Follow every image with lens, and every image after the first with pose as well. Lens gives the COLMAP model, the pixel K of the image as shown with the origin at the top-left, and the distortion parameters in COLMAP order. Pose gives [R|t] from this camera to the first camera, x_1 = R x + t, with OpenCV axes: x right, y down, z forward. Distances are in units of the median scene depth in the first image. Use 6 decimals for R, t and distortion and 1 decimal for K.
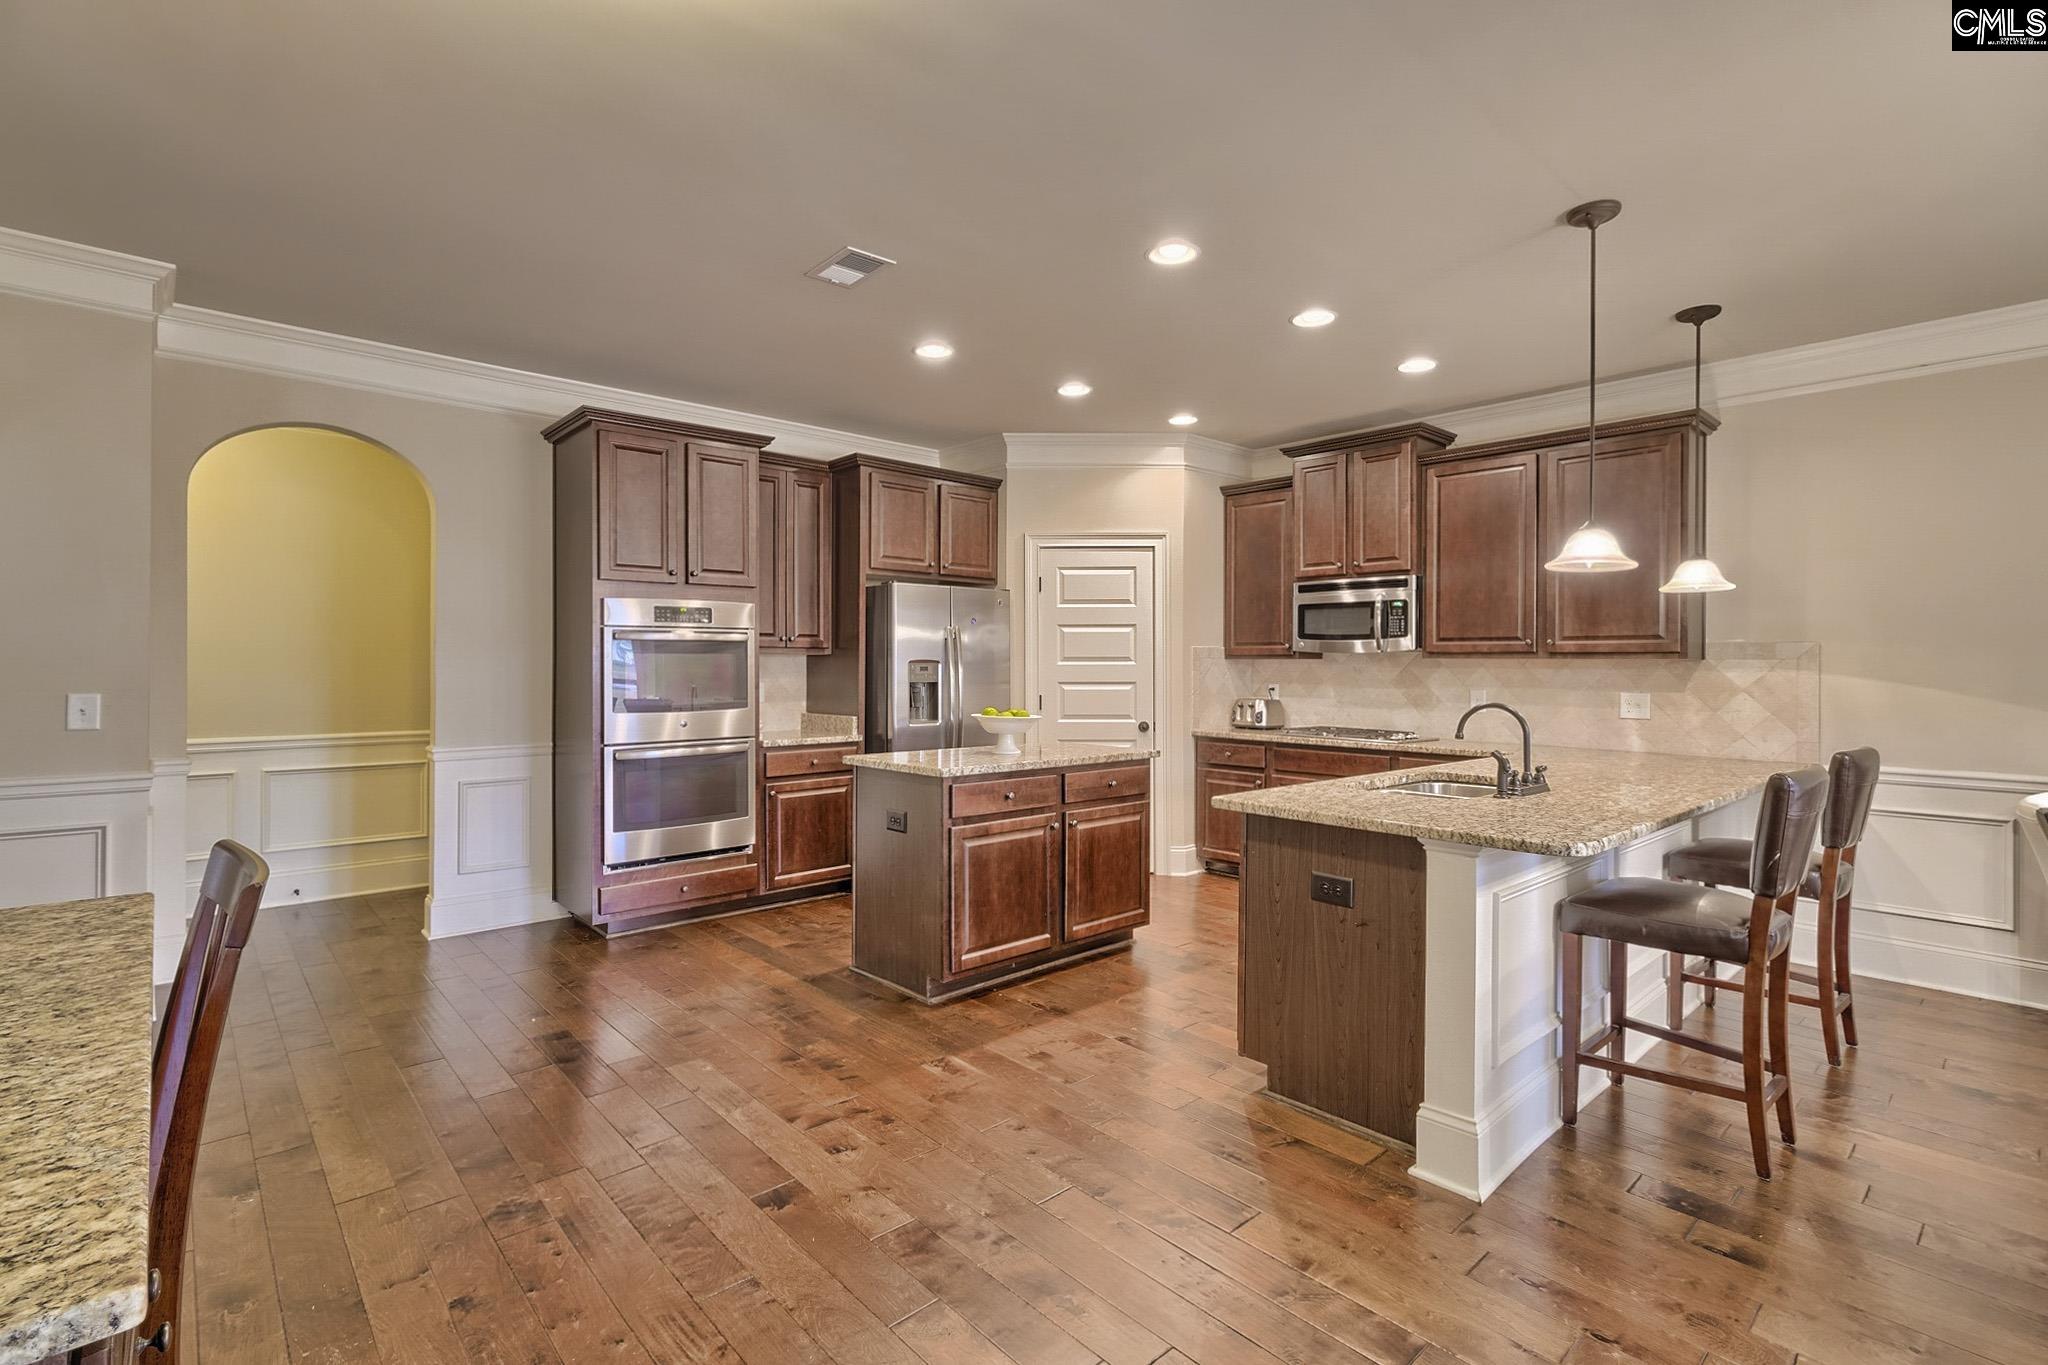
lens RADIAL K [[957.4, 0, 1016.1], [0, 957.4, 670.2], [0, 0, 1]] dist [-0.000647, -0.000060]
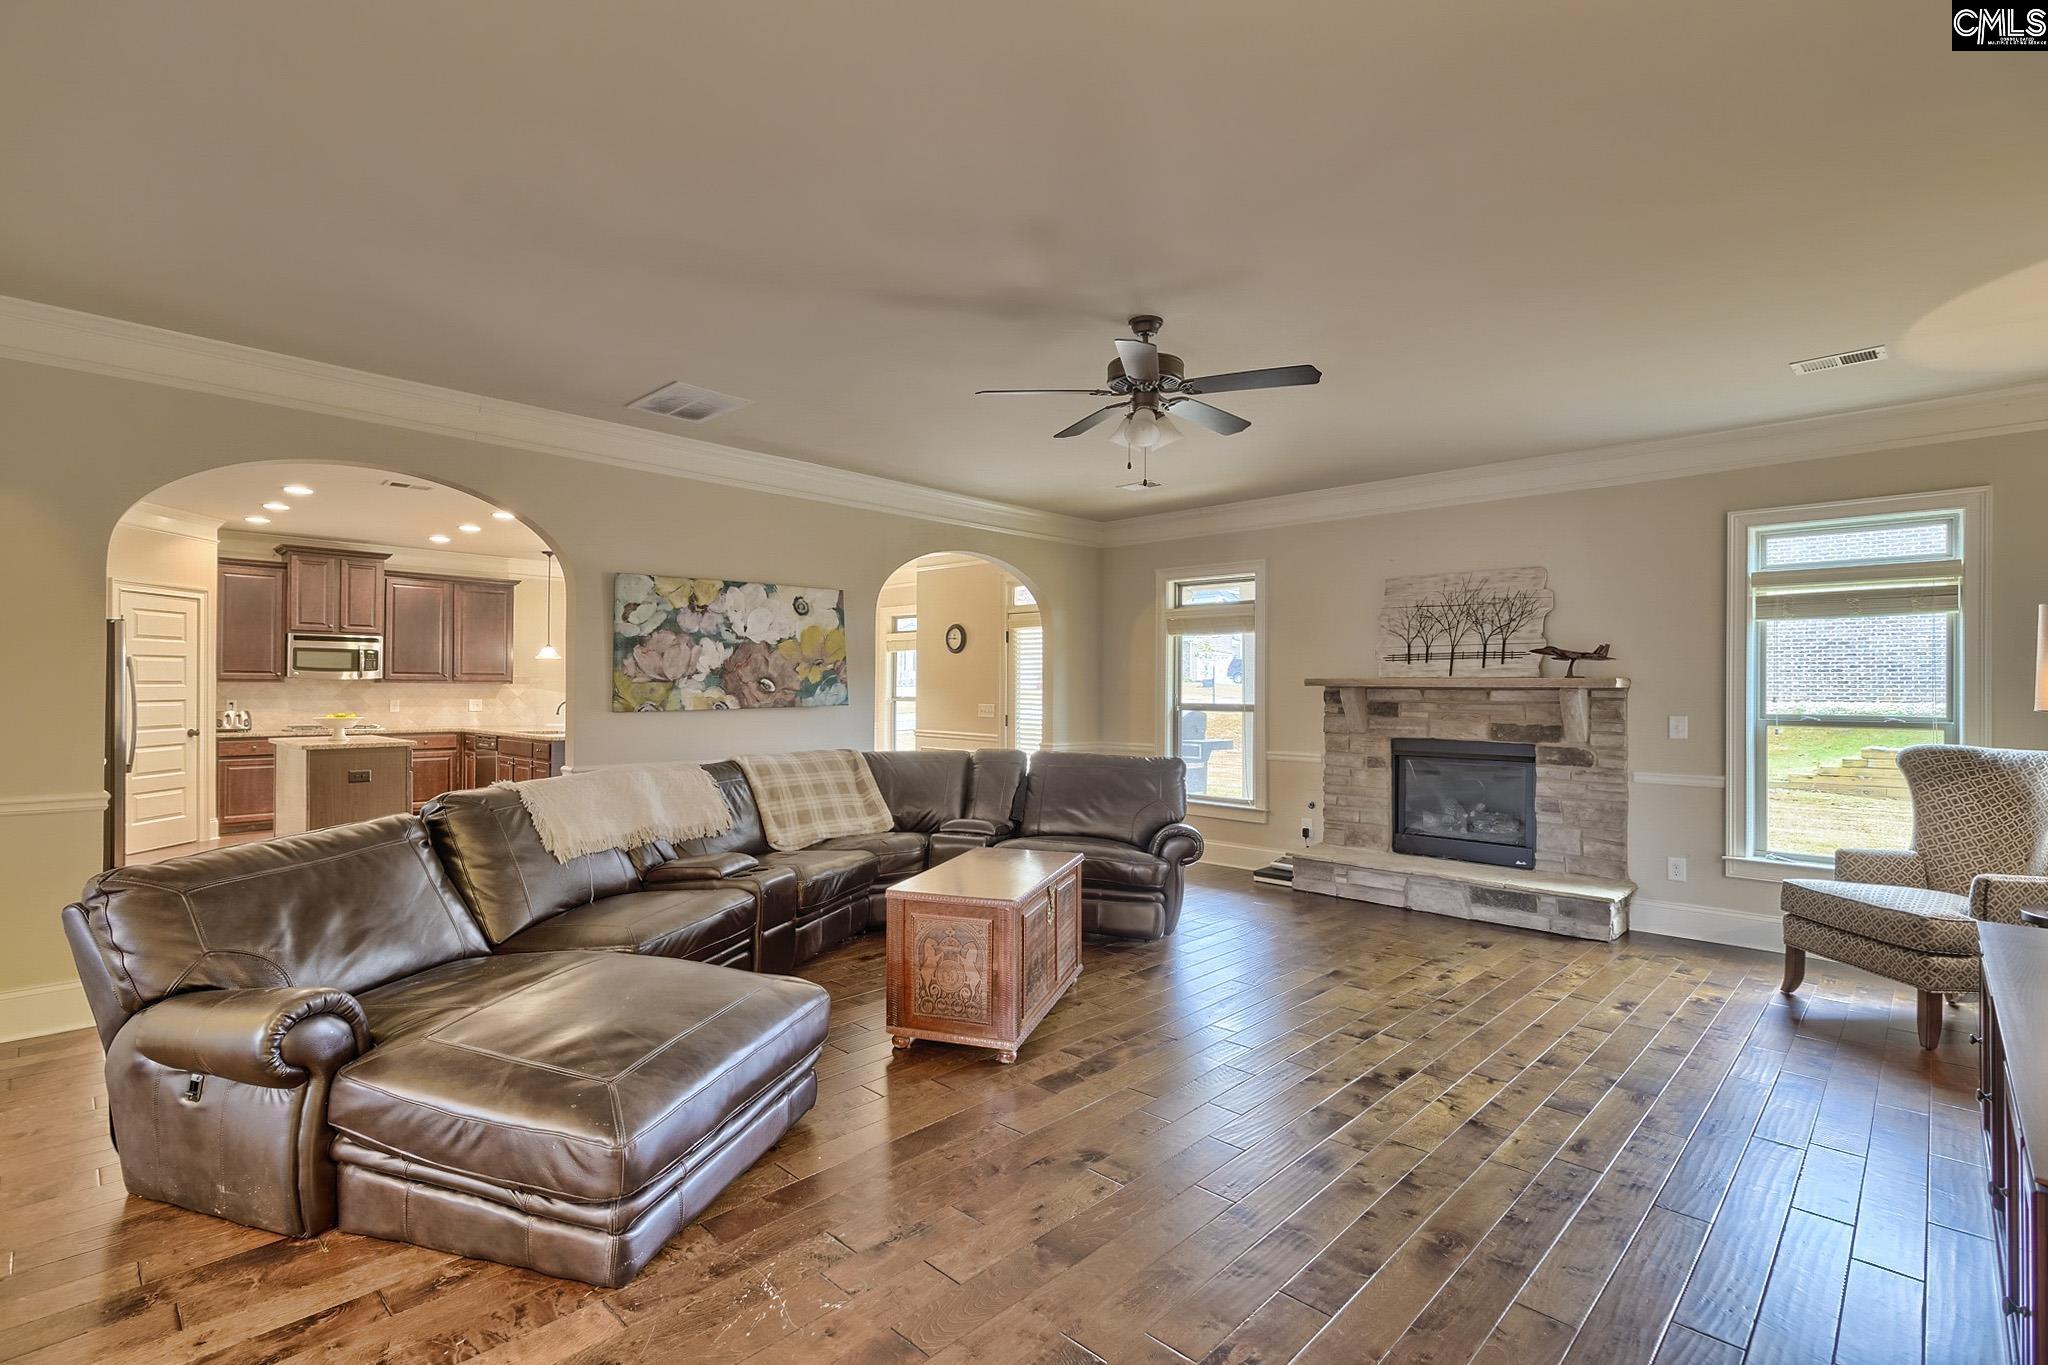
lens RADIAL K [[957.4, 0, 1005.9], [0, 957.4, 687.1], [0, 0, 1]] dist [-0.000647, -0.000060]
pose [[-0.067381, -0.004012, 0.997719, -1.755319], [0.002013, 0.999989, 0.004157, -0.011711], [-0.997725, 0.002289, -0.067372, -0.057804]]
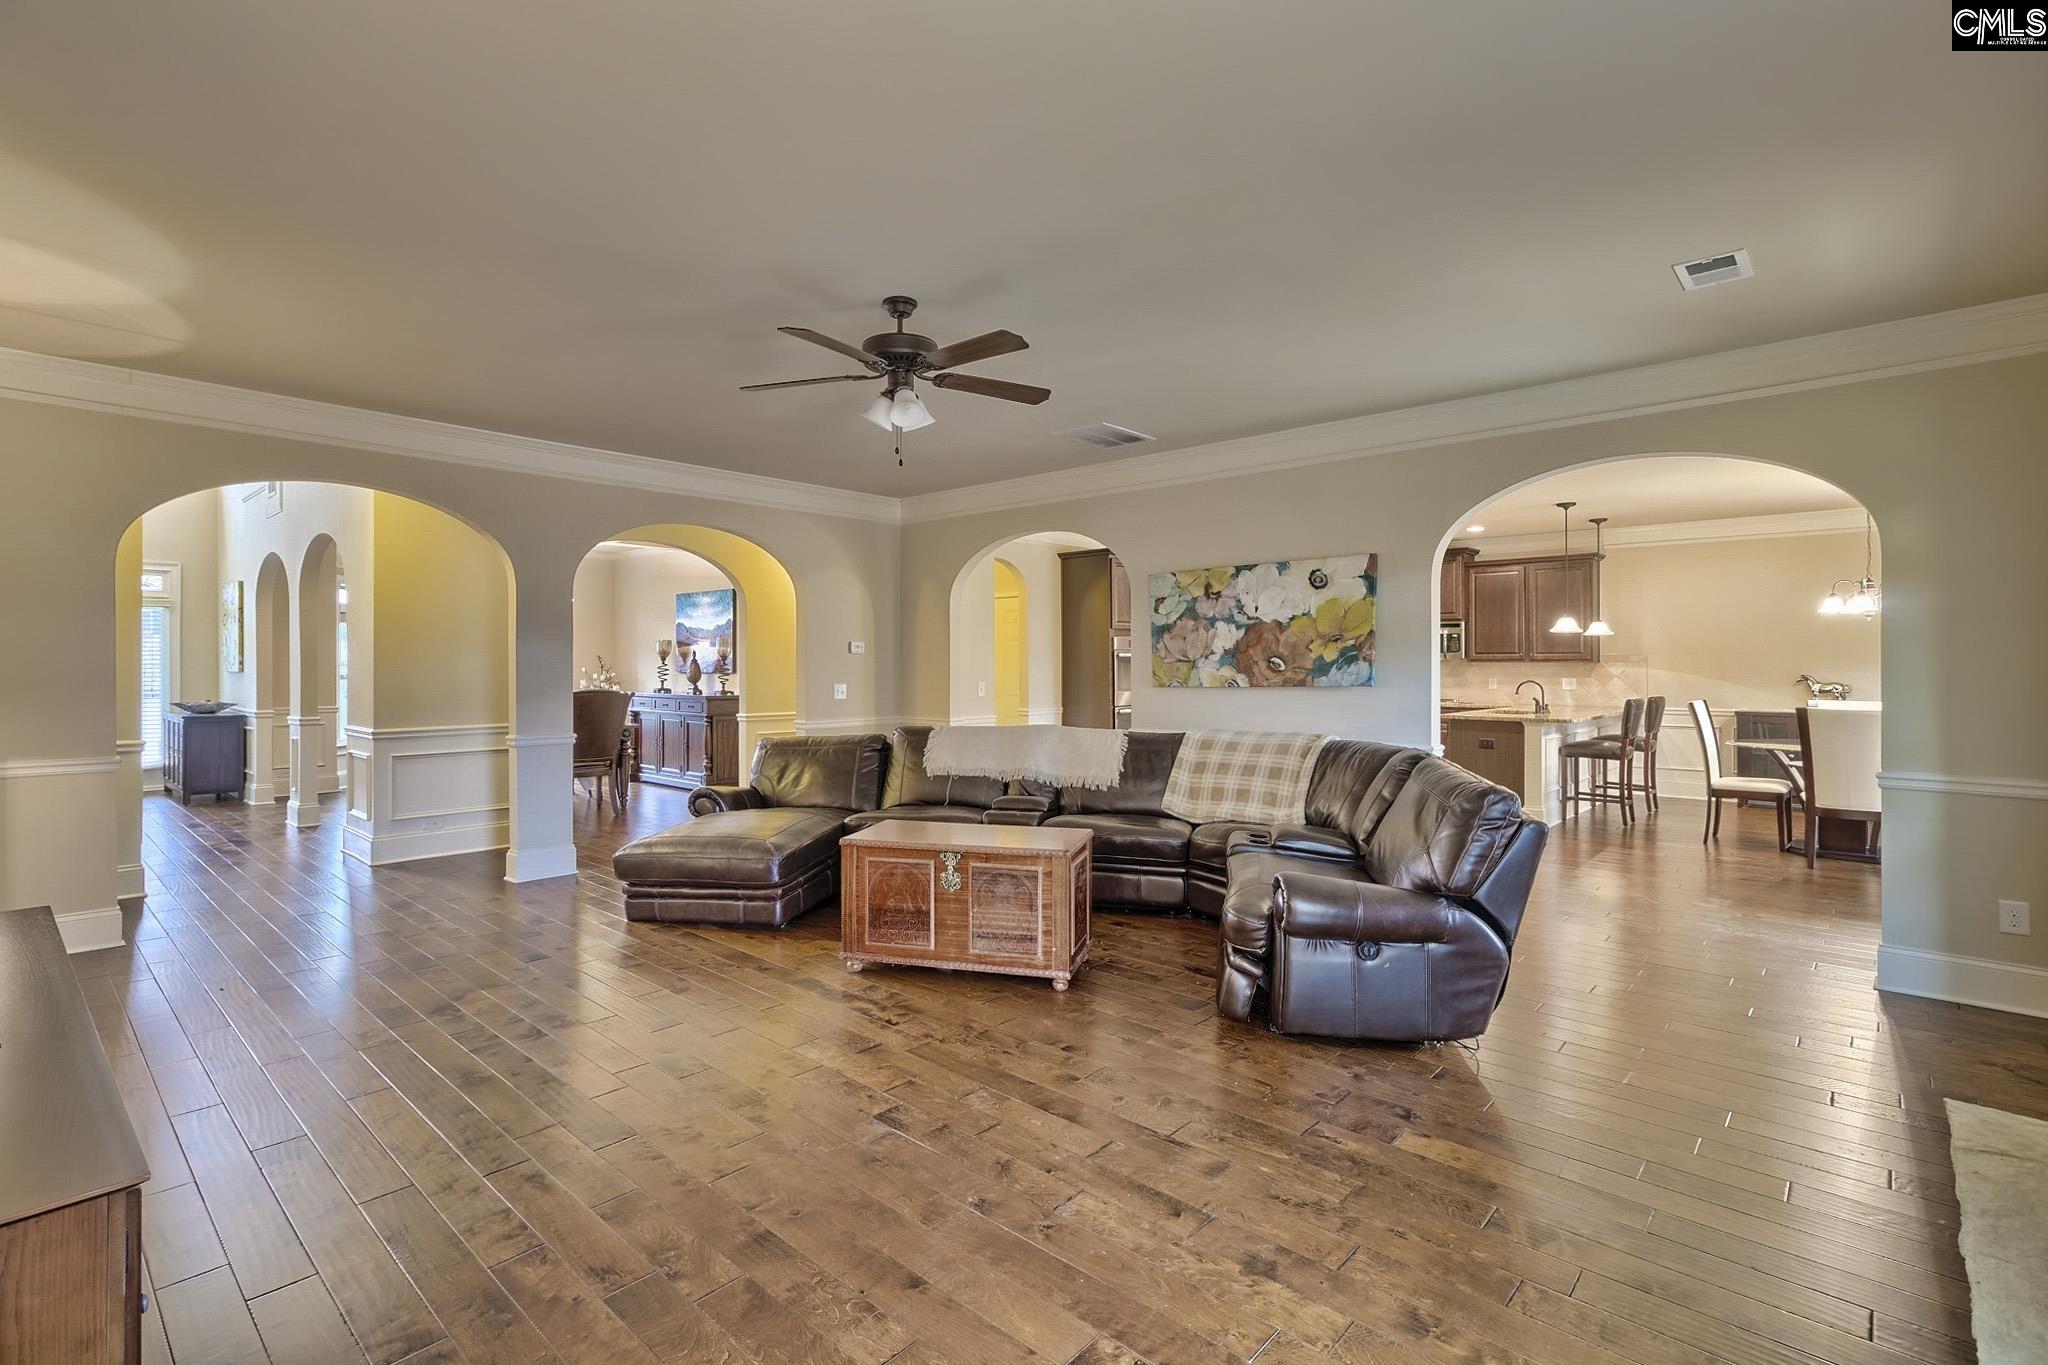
lens RADIAL K [[957.4, 0, 1015.4], [0, 957.4, 672.6], [0, 0, 1]] dist [-0.000647, -0.000060]
pose [[0.995341, -0.008224, 0.096067, -0.876061], [0.008121, 0.999966, 0.001464, -0.002332], [-0.096076, -0.000677, 0.995374, -1.121920]]
